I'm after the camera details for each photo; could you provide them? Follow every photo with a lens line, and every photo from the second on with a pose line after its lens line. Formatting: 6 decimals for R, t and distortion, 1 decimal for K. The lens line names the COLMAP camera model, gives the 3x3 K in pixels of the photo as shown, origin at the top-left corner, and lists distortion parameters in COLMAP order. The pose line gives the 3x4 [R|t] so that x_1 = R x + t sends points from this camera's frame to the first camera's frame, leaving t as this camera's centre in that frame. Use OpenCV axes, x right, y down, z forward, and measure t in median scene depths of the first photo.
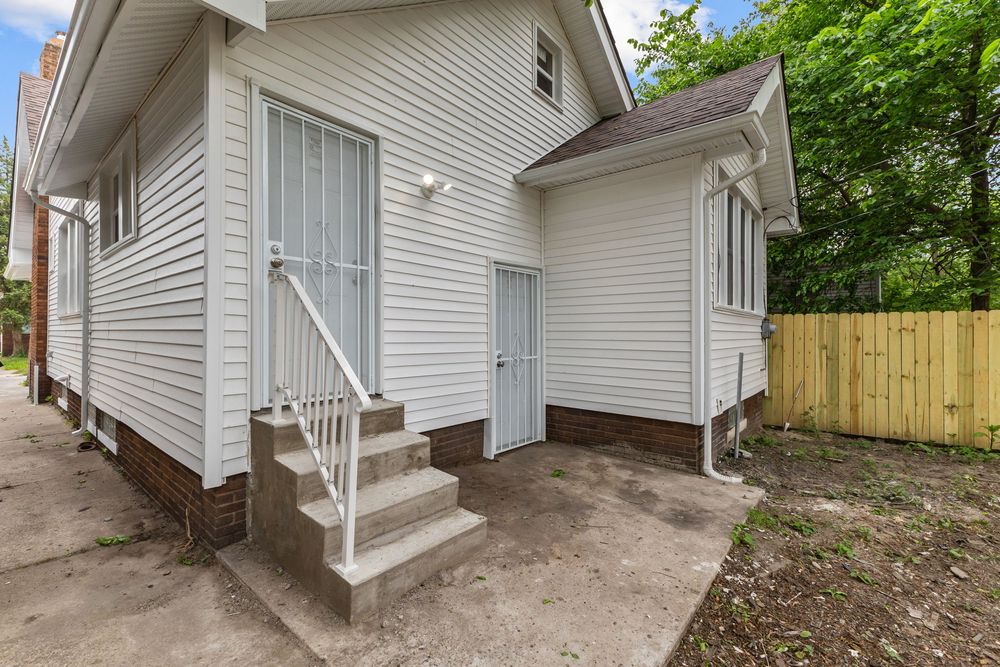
lens RADIAL K [[431.2, 0, 497.5], [0, 431.2, 329.7], [0, 0, 1]] dist [0.002533, -0.000043]
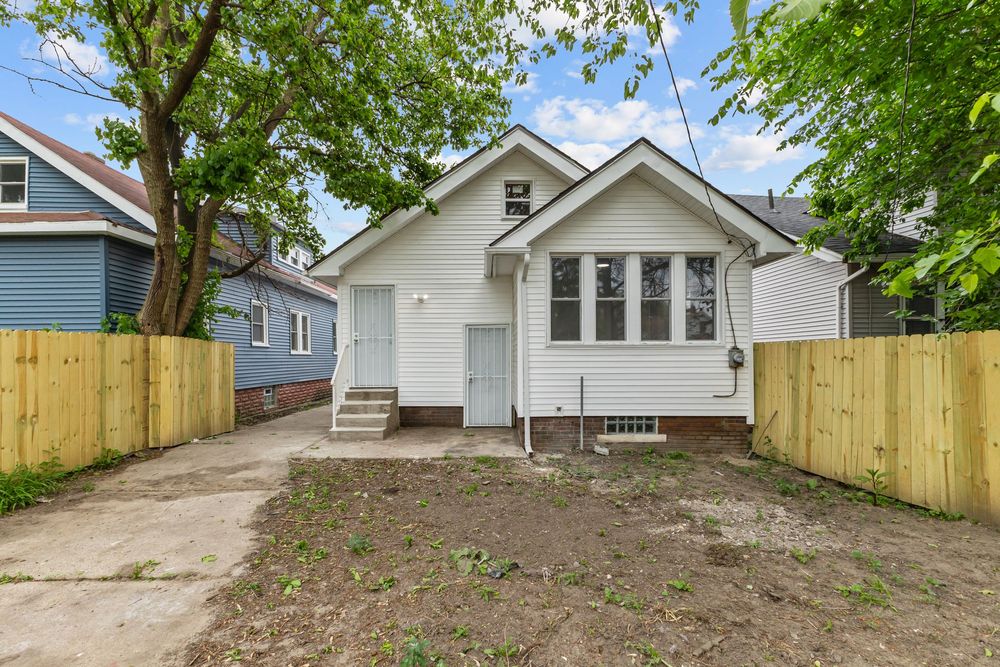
lens RADIAL K [[440.1, 0, 498.9], [0, 440.1, 359.5], [0, 0, 1]] dist [0.000468, 0.000023]
pose [[0.654222, -0.003673, -0.756293, 1.245885], [0.009115, 0.999954, 0.003029, -0.007717], [0.756247, -0.008875, 0.654226, -0.135590]]
